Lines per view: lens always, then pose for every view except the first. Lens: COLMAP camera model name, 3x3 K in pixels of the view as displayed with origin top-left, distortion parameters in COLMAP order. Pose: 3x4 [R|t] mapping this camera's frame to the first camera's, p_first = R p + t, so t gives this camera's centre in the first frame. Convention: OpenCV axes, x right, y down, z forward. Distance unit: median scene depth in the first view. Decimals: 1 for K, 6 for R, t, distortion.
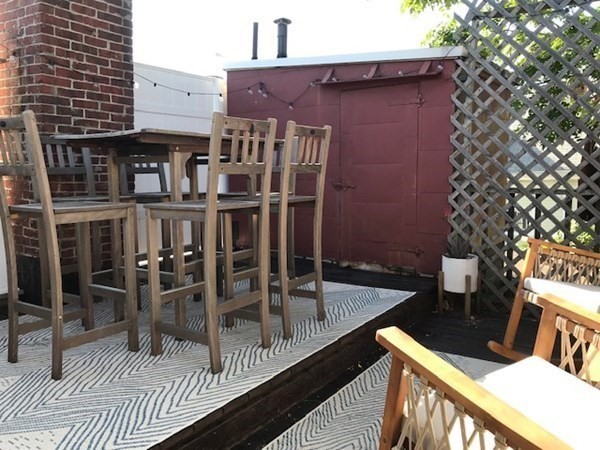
lens RADIAL K [[493.3, 0, 300.6], [0, 493.3, 225.3], [0, 0, 1]] dist [0.006750, 0.000452]
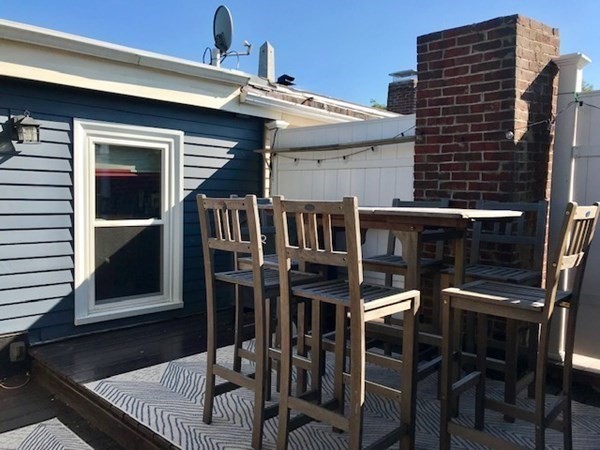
lens RADIAL K [[493.3, 0, 300.8], [0, 493.3, 224.4], [0, 0, 1]] dist [0.006750, 0.000452]
pose [[-0.166549, 0.070929, -0.983479, 0.582018], [-0.115989, 0.989075, 0.090975, -0.186178], [0.979187, 0.129224, -0.156502, 0.874682]]
